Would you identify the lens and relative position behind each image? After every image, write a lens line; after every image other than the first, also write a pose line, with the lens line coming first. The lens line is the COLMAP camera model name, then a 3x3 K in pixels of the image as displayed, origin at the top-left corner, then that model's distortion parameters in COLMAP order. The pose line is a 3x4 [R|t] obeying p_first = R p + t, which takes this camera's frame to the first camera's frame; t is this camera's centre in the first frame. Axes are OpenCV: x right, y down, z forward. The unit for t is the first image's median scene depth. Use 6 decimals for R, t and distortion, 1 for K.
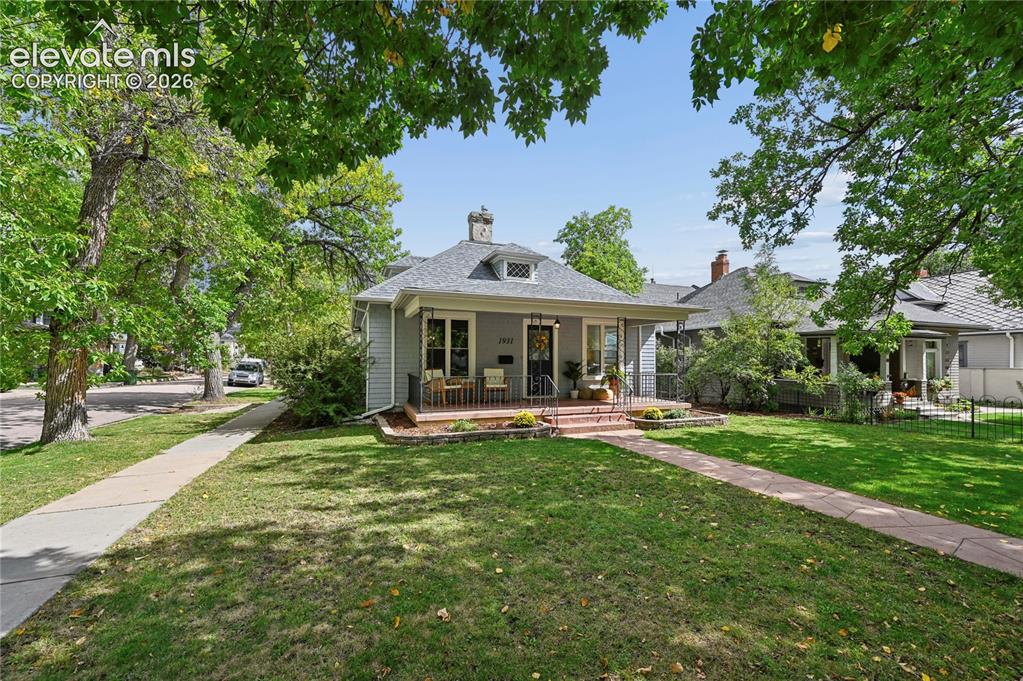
lens RADIAL K [[419.4, 0, 528.4], [0, 419.4, 362.7], [0, 0, 1]] dist [-0.000836, 0.000556]
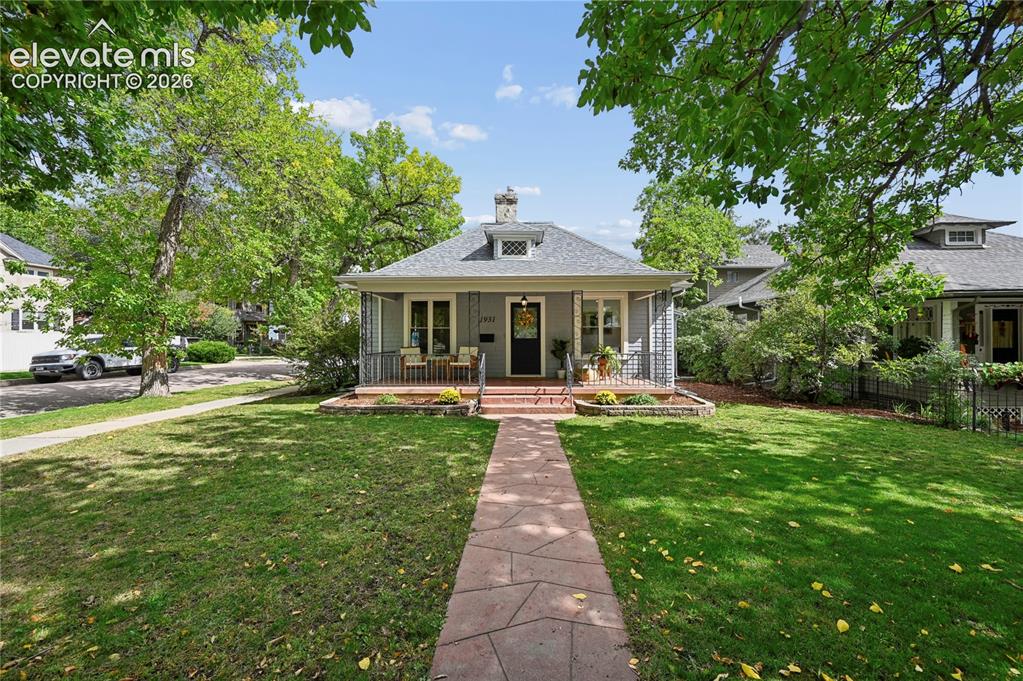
lens RADIAL K [[419.4, 0, 521.1], [0, 419.4, 340.7], [0, 0, 1]] dist [-0.000836, 0.000556]
pose [[0.917646, -0.005610, -0.397360, 0.448021], [0.004431, 0.999983, -0.003885, 0.003605], [0.397375, 0.001804, 0.917655, 0.112541]]
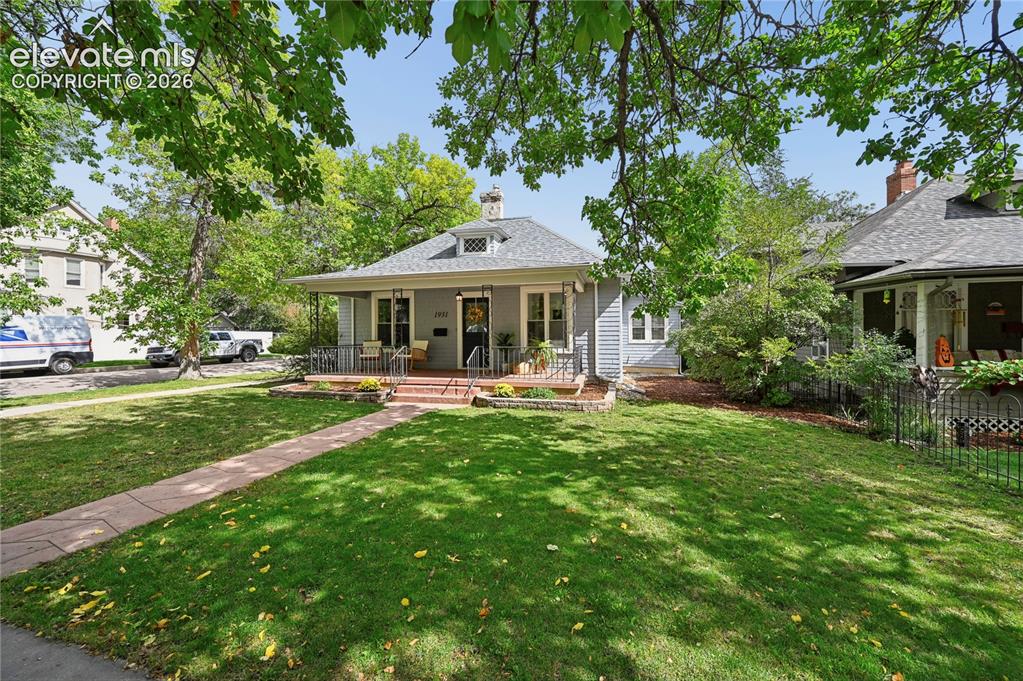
lens RADIAL K [[419.4, 0, 514.7], [0, 419.4, 343.2], [0, 0, 1]] dist [-0.000836, 0.000556]
pose [[0.788992, 0.003628, -0.614392, 0.798984], [0.005022, 0.999911, 0.012354, 0.009372], [0.614382, -0.012833, 0.788904, 0.286960]]
